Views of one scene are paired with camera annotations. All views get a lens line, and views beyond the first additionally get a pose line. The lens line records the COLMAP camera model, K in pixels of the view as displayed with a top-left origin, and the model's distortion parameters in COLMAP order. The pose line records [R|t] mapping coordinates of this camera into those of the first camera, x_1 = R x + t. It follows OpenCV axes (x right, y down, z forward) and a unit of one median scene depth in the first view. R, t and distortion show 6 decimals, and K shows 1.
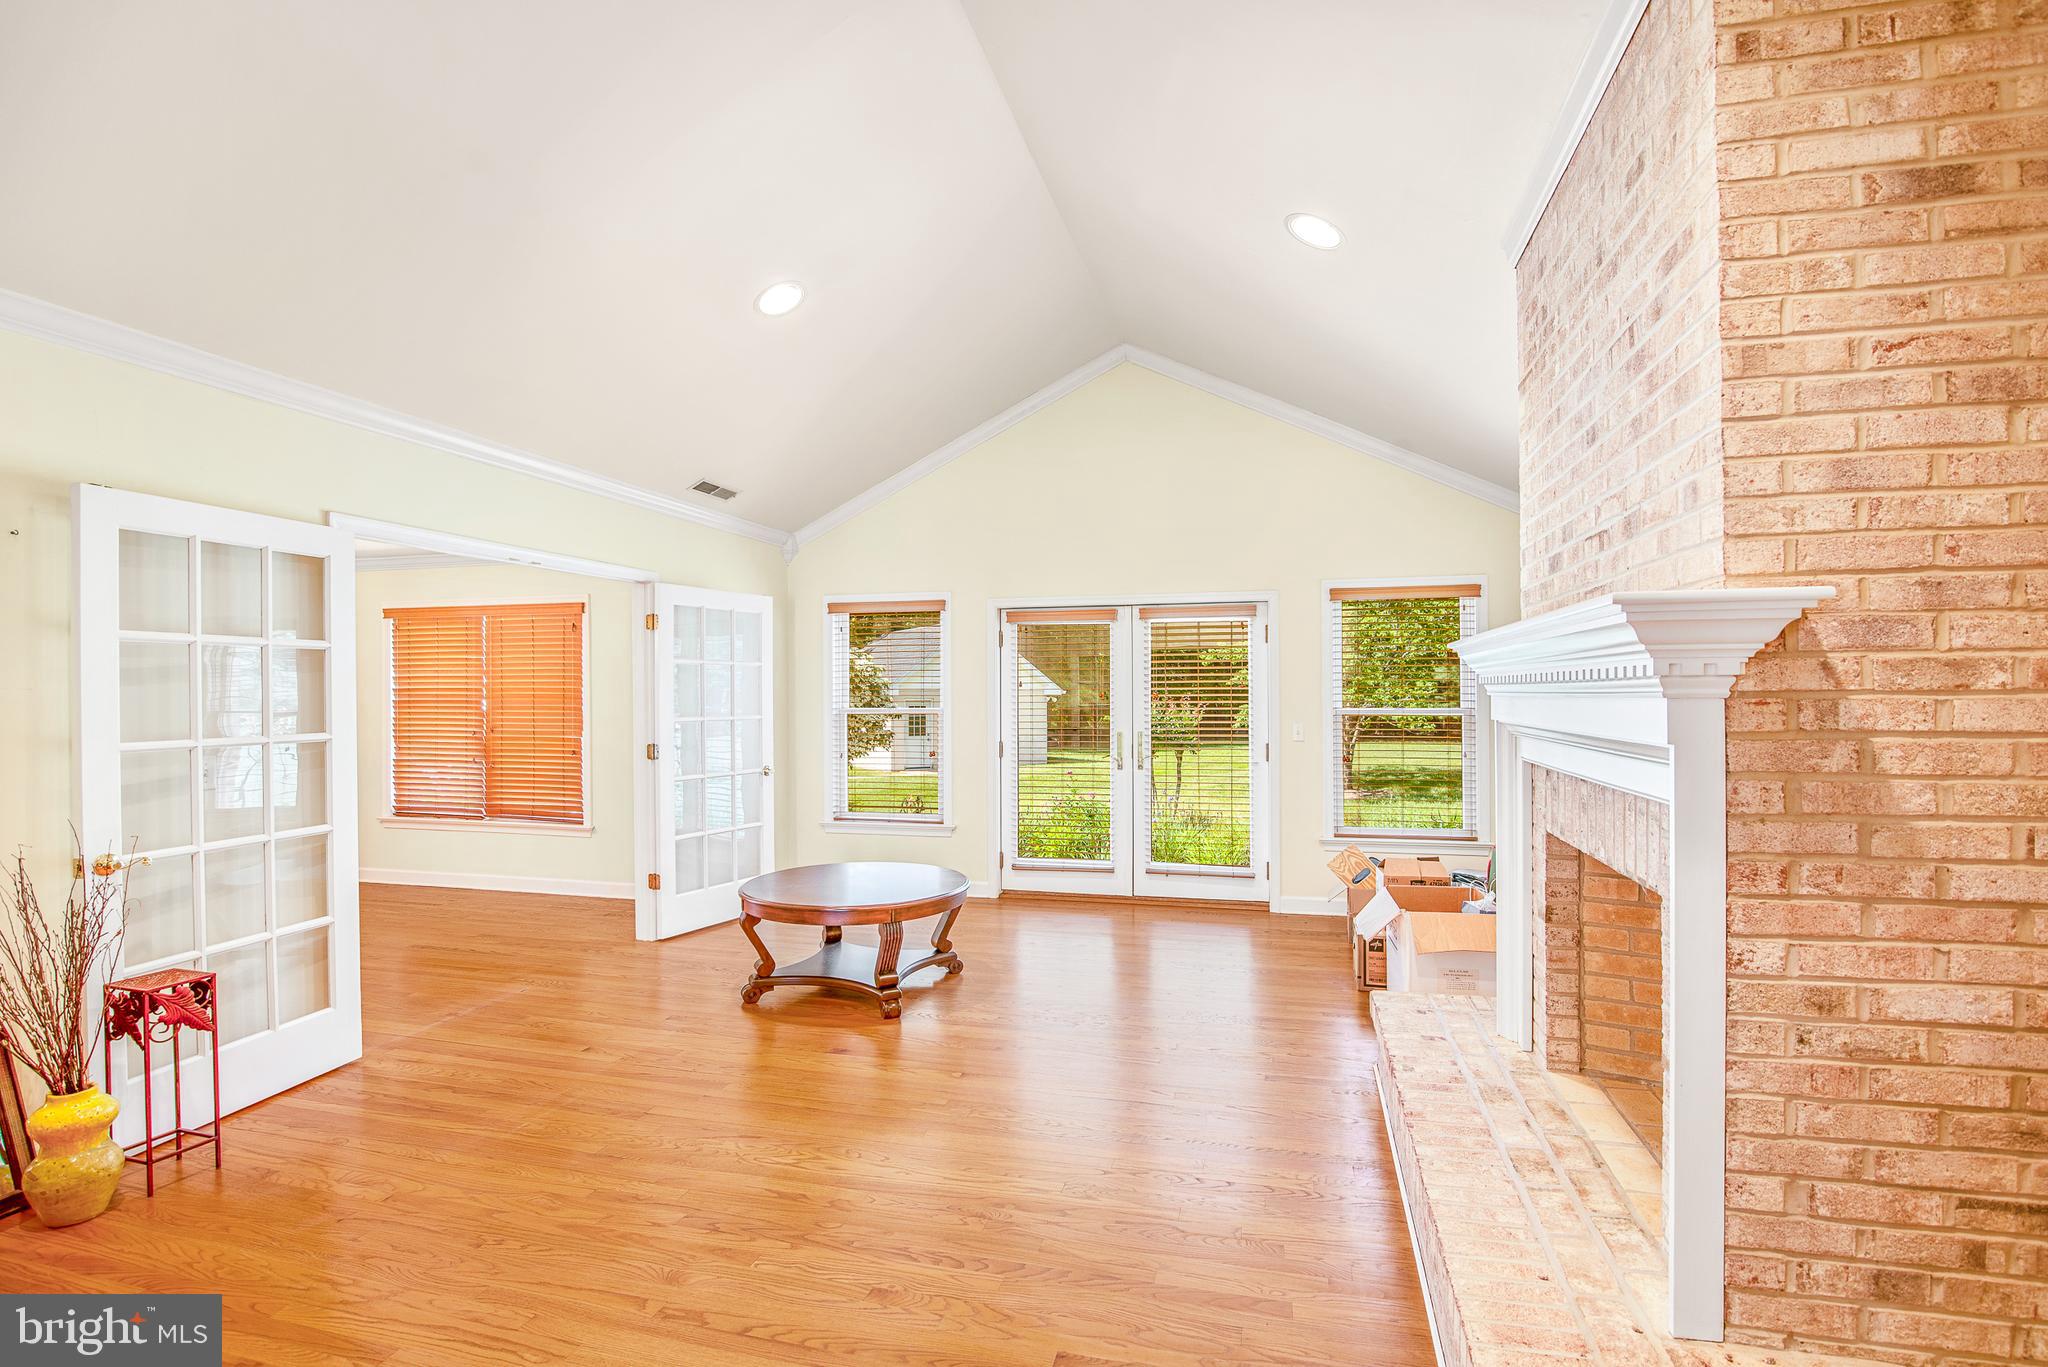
lens RADIAL K [[946.6, 0, 1041.7], [0, 946.6, 699.0], [0, 0, 1]] dist [-0.019827, 0.001231]
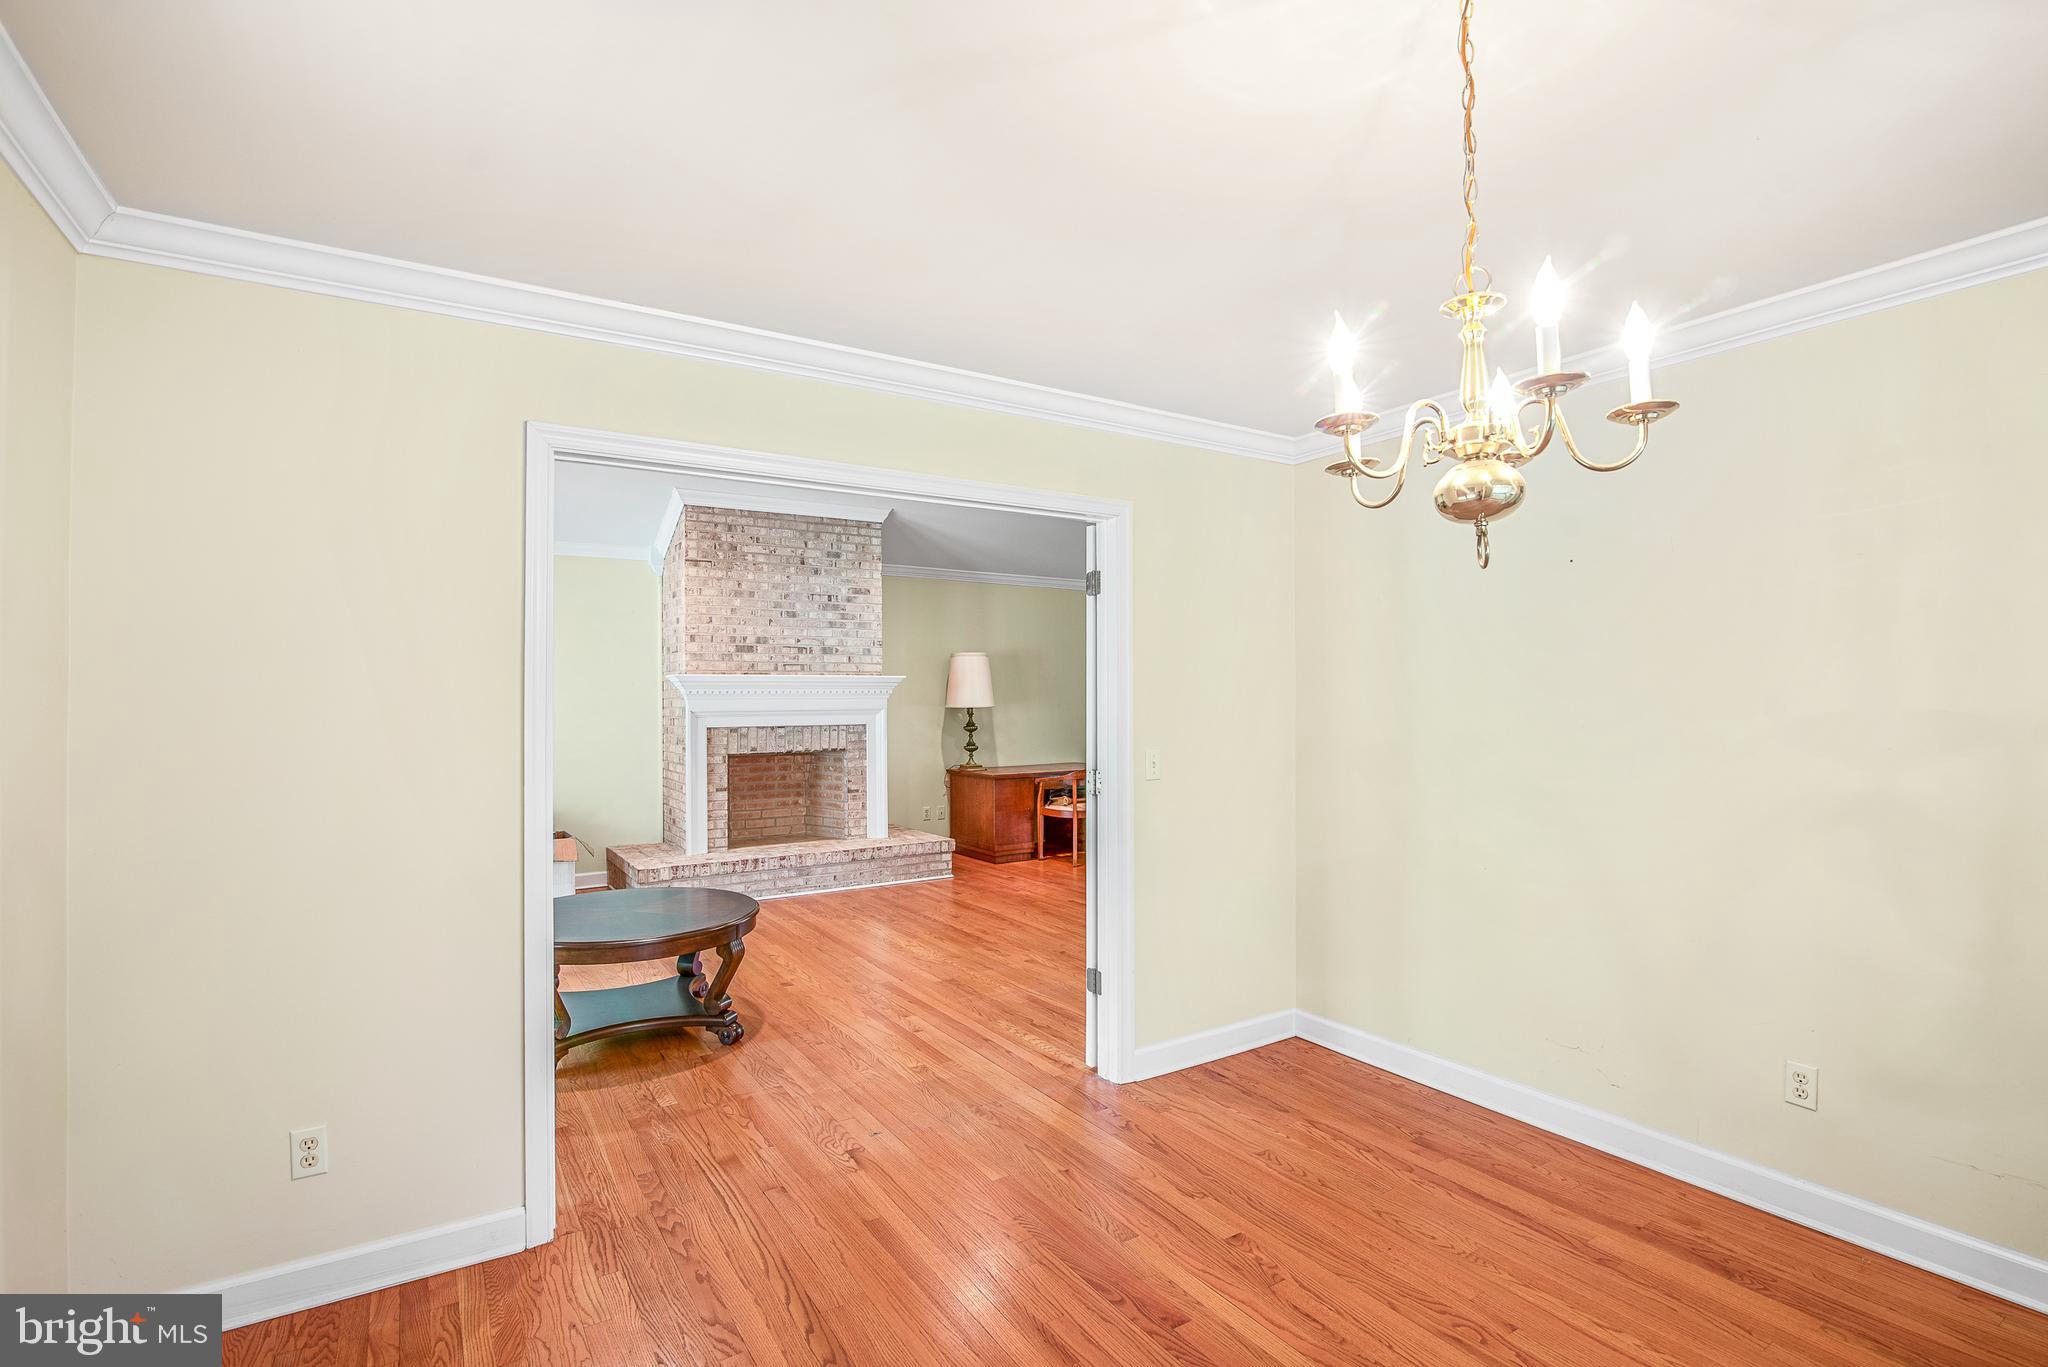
lens RADIAL K [[946.6, 0, 1029.9], [0, 946.6, 684.2], [0, 0, 1]] dist [-0.019827, 0.001231]
pose [[-0.723054, 0.006216, 0.690764, -1.532688], [0.007457, 0.999971, -0.001192, -0.030479], [-0.690751, 0.004289, -0.723080, 1.953414]]
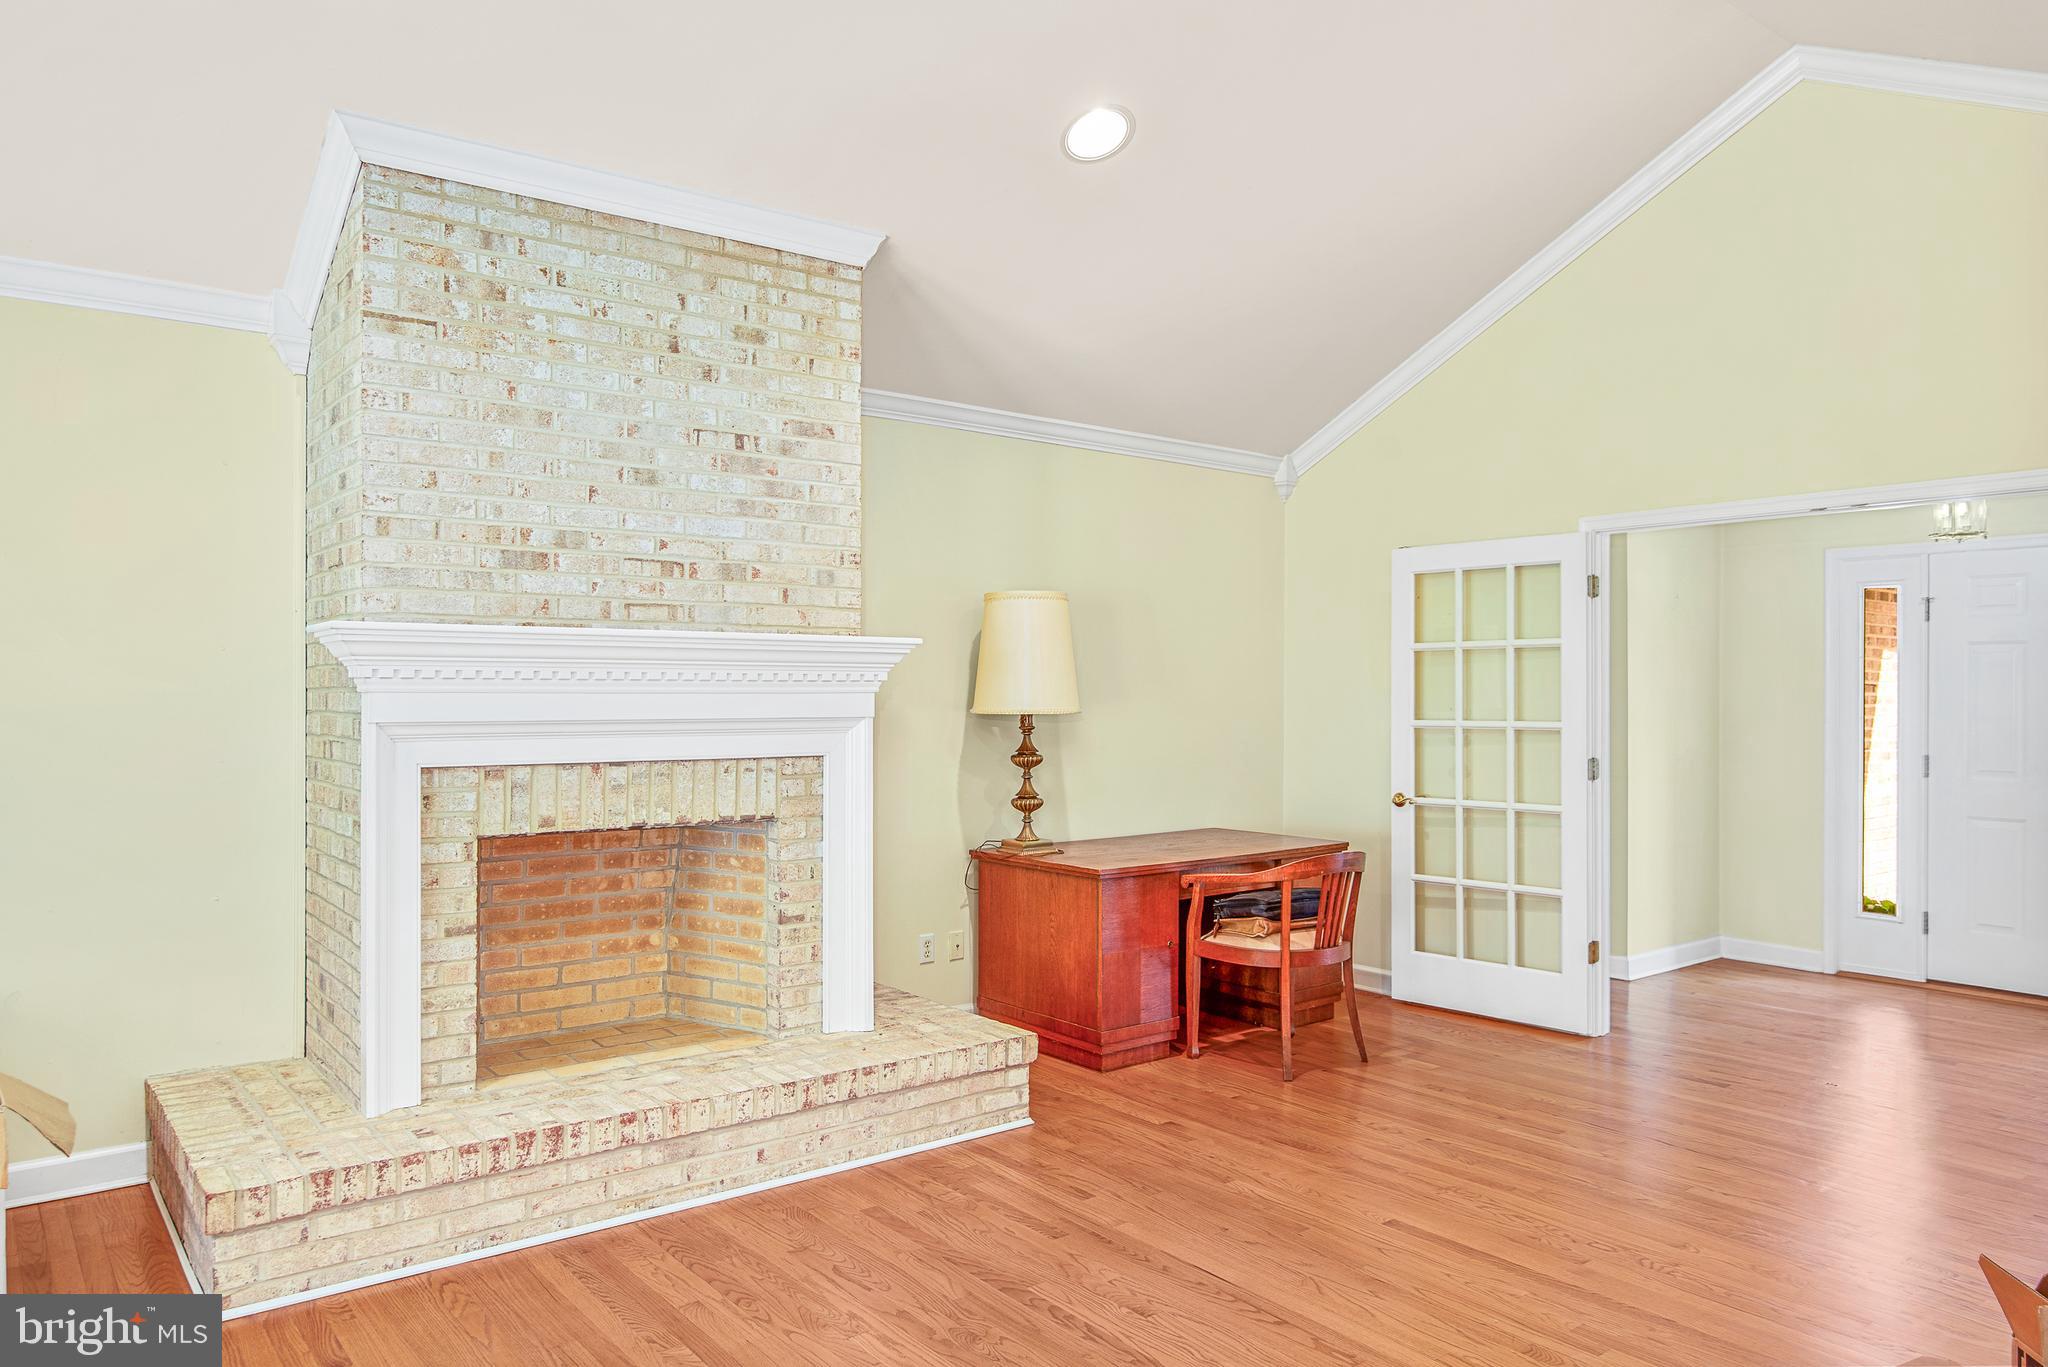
lens RADIAL K [[1361.5, 0, 1014.4], [0, 1361.5, 680.4], [0, 0, 1]] dist [-0.006421, -0.003410]
pose [[-0.774478, -0.002153, 0.632597, -0.646458], [-0.000359, 0.999996, 0.002964, -0.017002], [-0.632601, 0.002068, -0.774475, 1.488338]]
